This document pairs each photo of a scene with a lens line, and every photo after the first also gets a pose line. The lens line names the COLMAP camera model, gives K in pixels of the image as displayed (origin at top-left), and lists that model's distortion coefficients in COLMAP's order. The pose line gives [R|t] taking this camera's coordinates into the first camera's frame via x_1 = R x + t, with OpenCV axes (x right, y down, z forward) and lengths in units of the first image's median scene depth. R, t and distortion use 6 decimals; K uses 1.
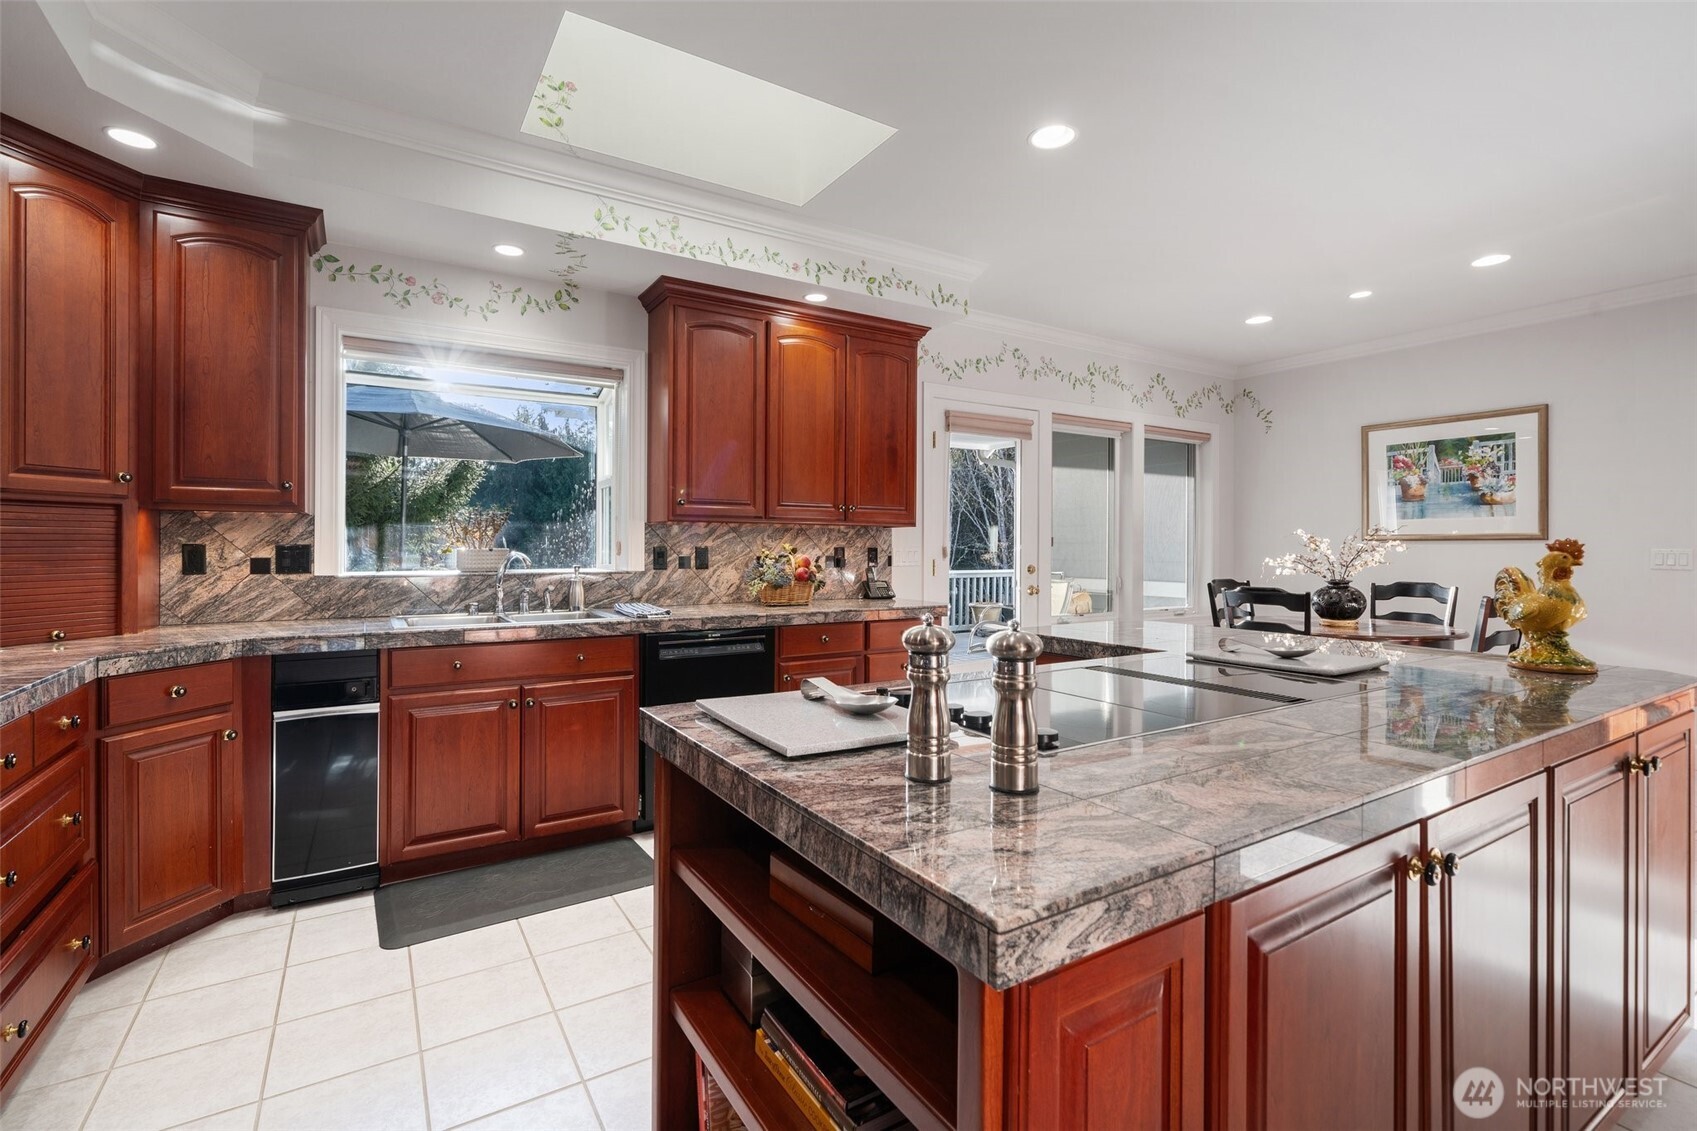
lens RADIAL K [[761.4, 0, 837.4], [0, 761.4, 550.3], [0, 0, 1]] dist [-0.004418, 0.000386]
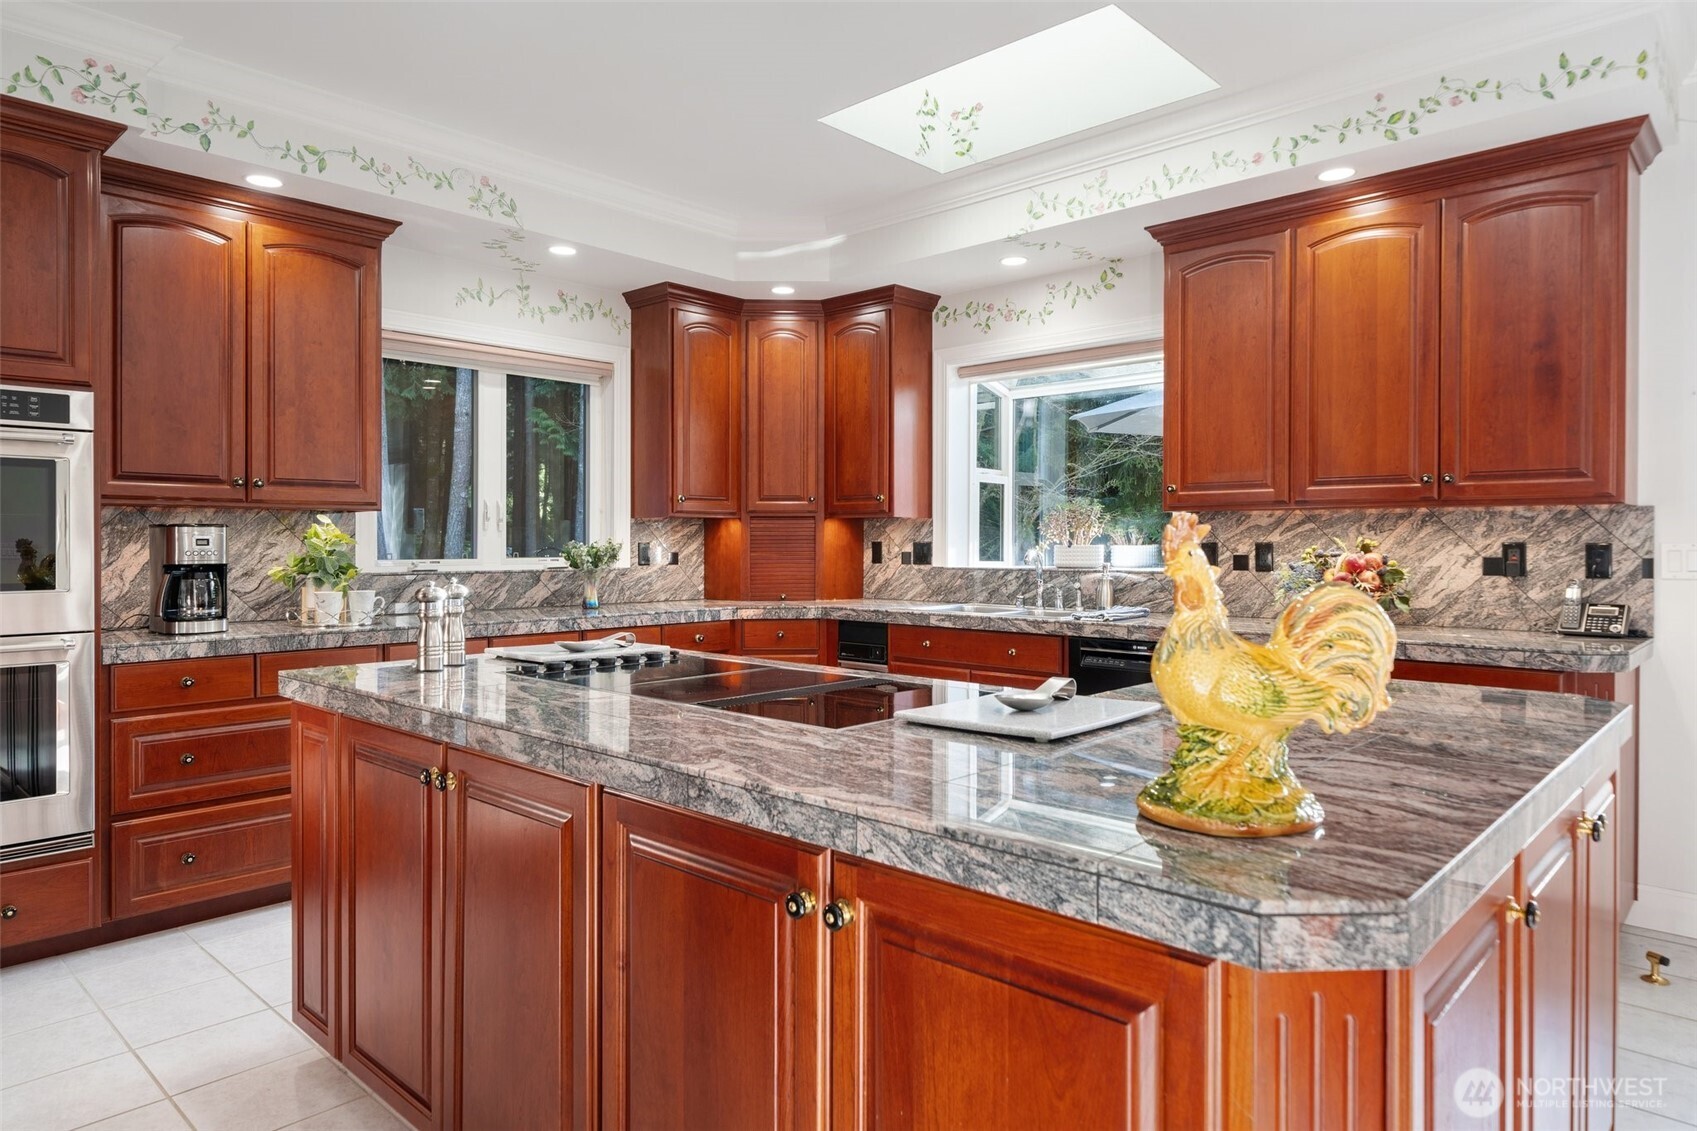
lens RADIAL K [[1034.0, 0, 836.9], [0, 1034.0, 547.9], [0, 0, 1]] dist [-0.013237, 0.005780]
pose [[0.254075, 0.002165, -0.967182, 0.799072], [-0.003402, 0.999993, 0.001345, 0.000938], [0.967178, 0.002949, 0.254081, 0.361371]]
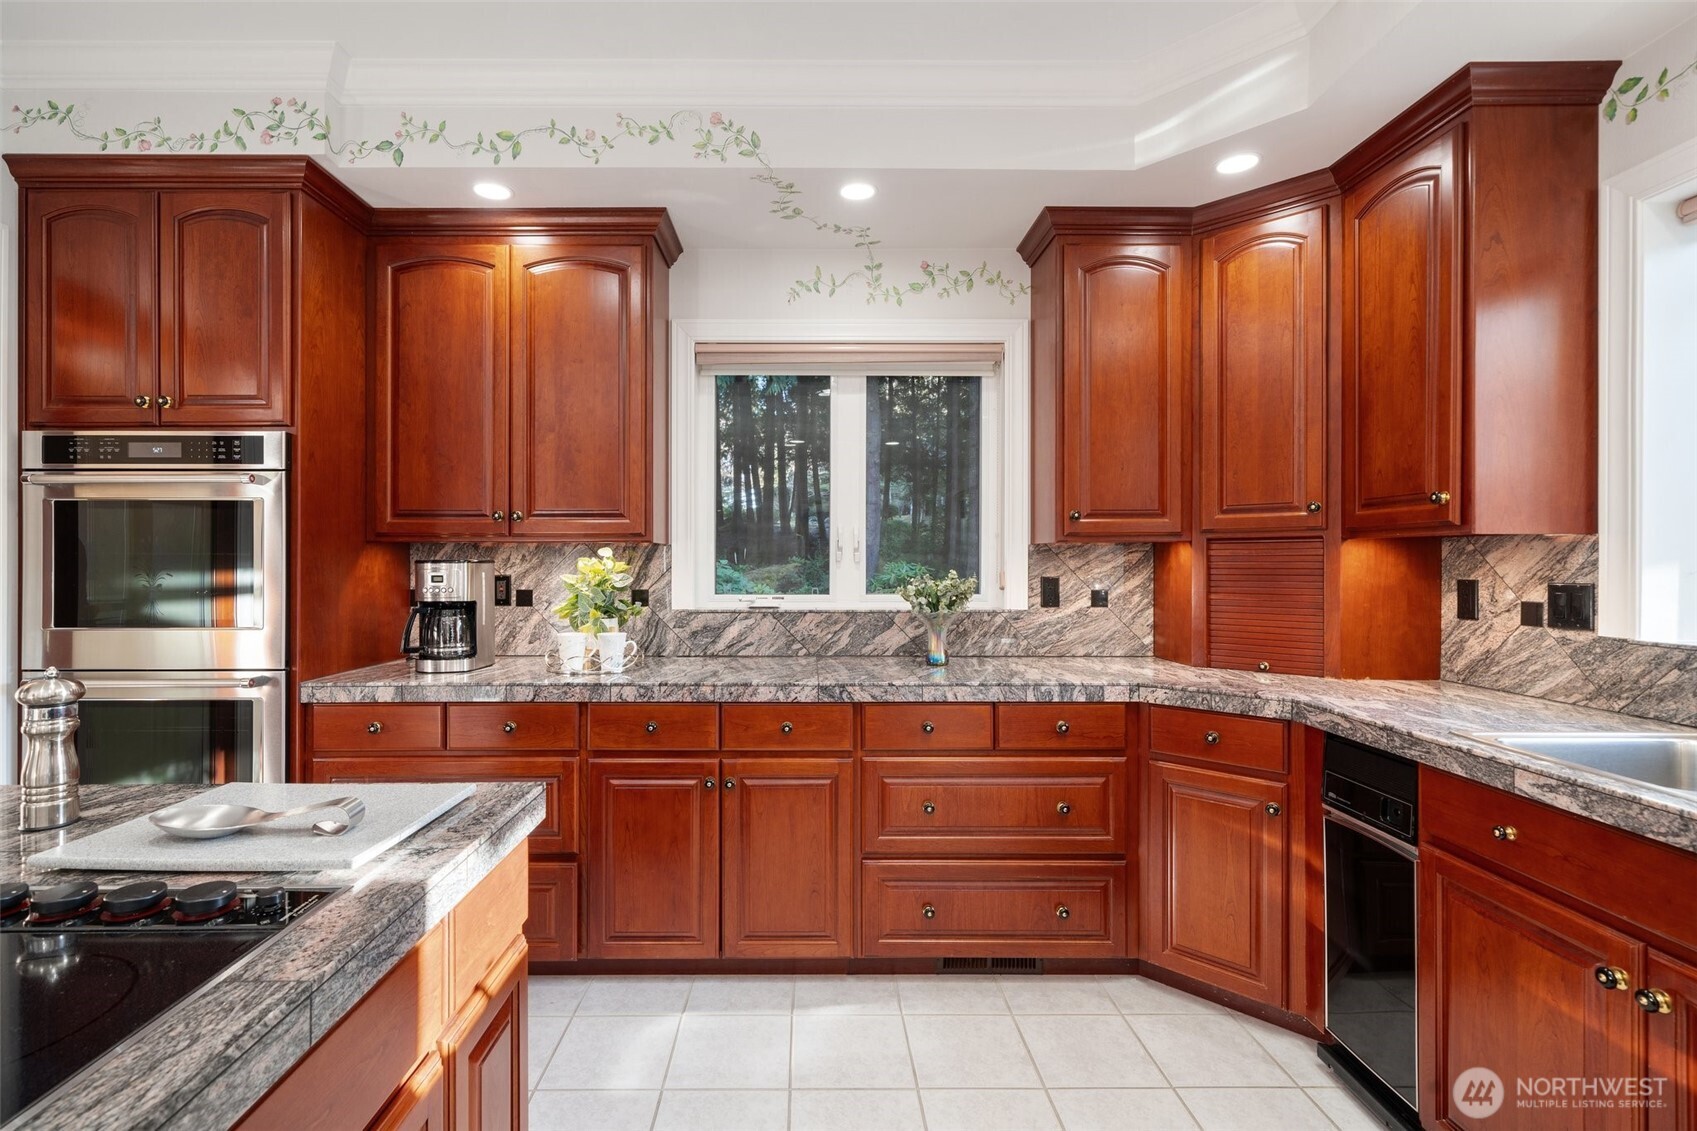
lens RADIAL K [[783.0, 0, 810.8], [0, 783.0, 561.6], [0, 0, 1]] dist [-0.000941, 0.000313]
pose [[-0.527214, -0.002140, -0.849730, 0.139284], [-0.005301, 0.999986, 0.000770, -0.019295], [0.849716, 0.004910, -0.527218, 0.695489]]
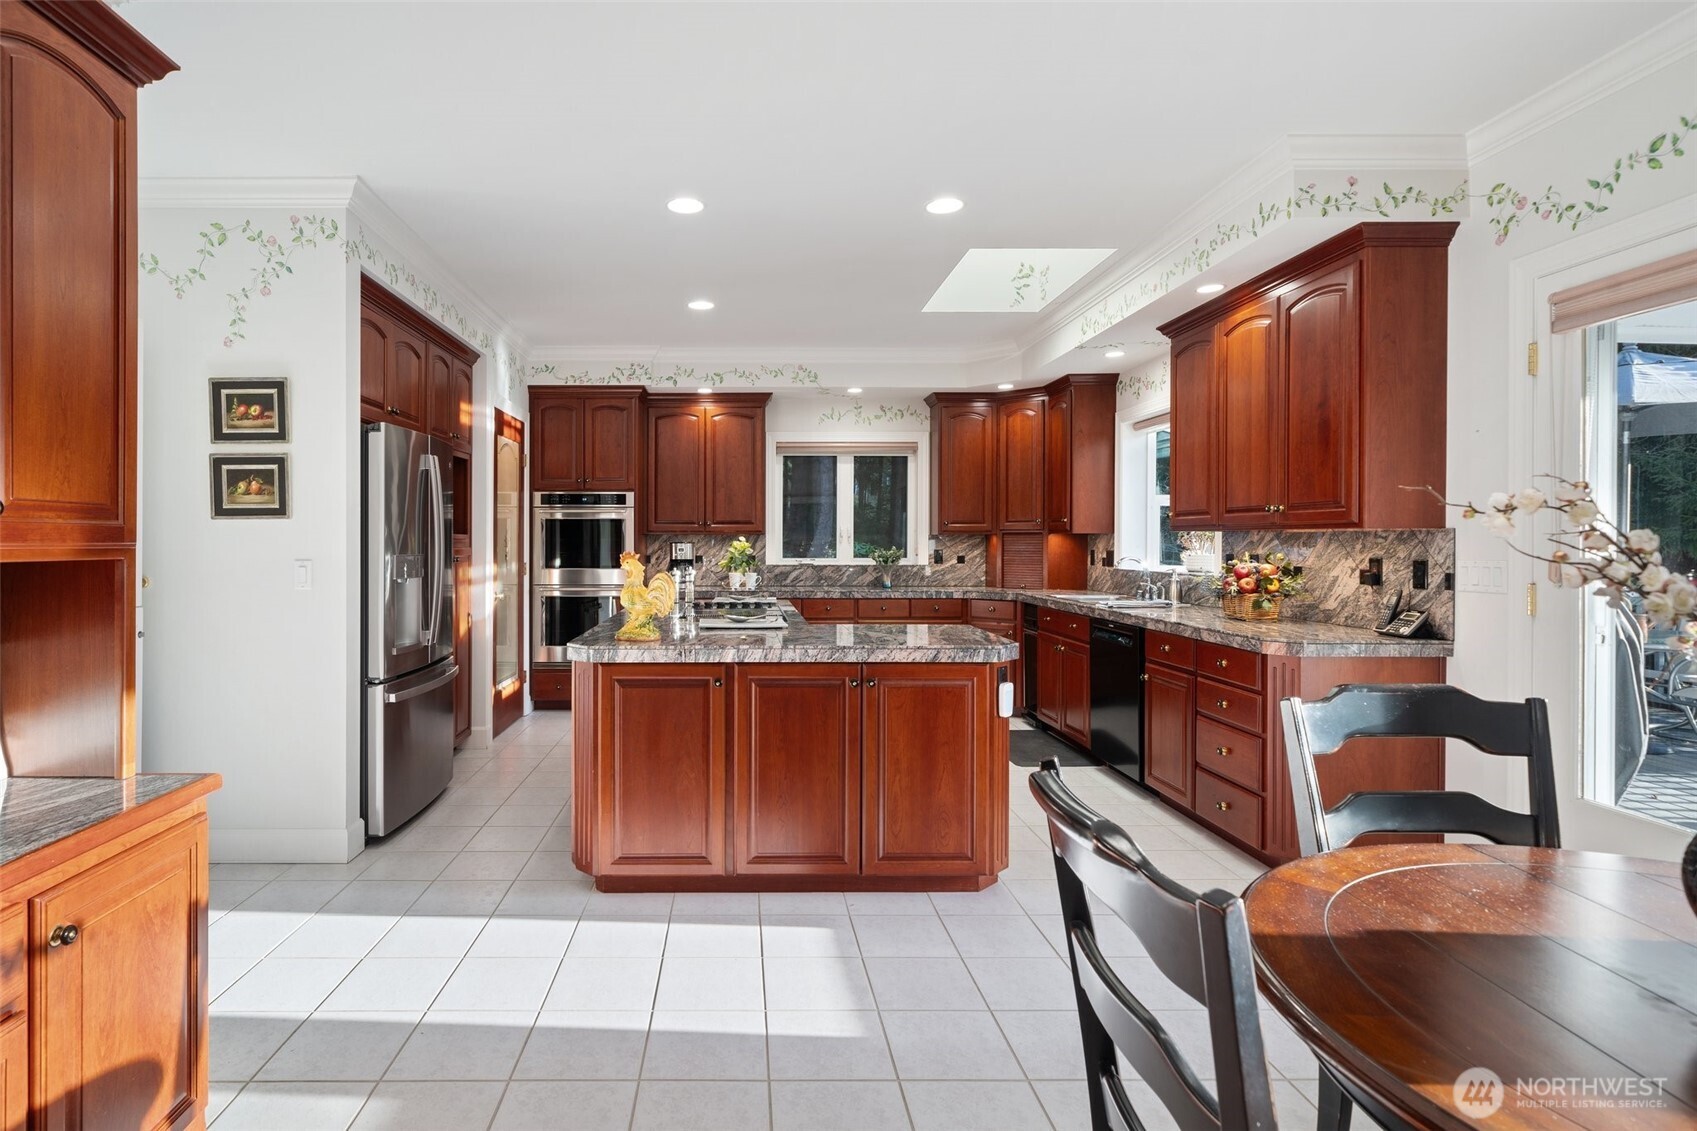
lens RADIAL K [[864.0, 0, 734.8], [0, 864.0, 551.9], [0, 0, 1]] dist [-0.005343, 0.006165]
pose [[-0.535056, 0.006964, -0.844788, 1.263428], [-0.005777, 0.999912, 0.011902, -0.019792], [0.844797, 0.011249, -0.534969, 1.153207]]
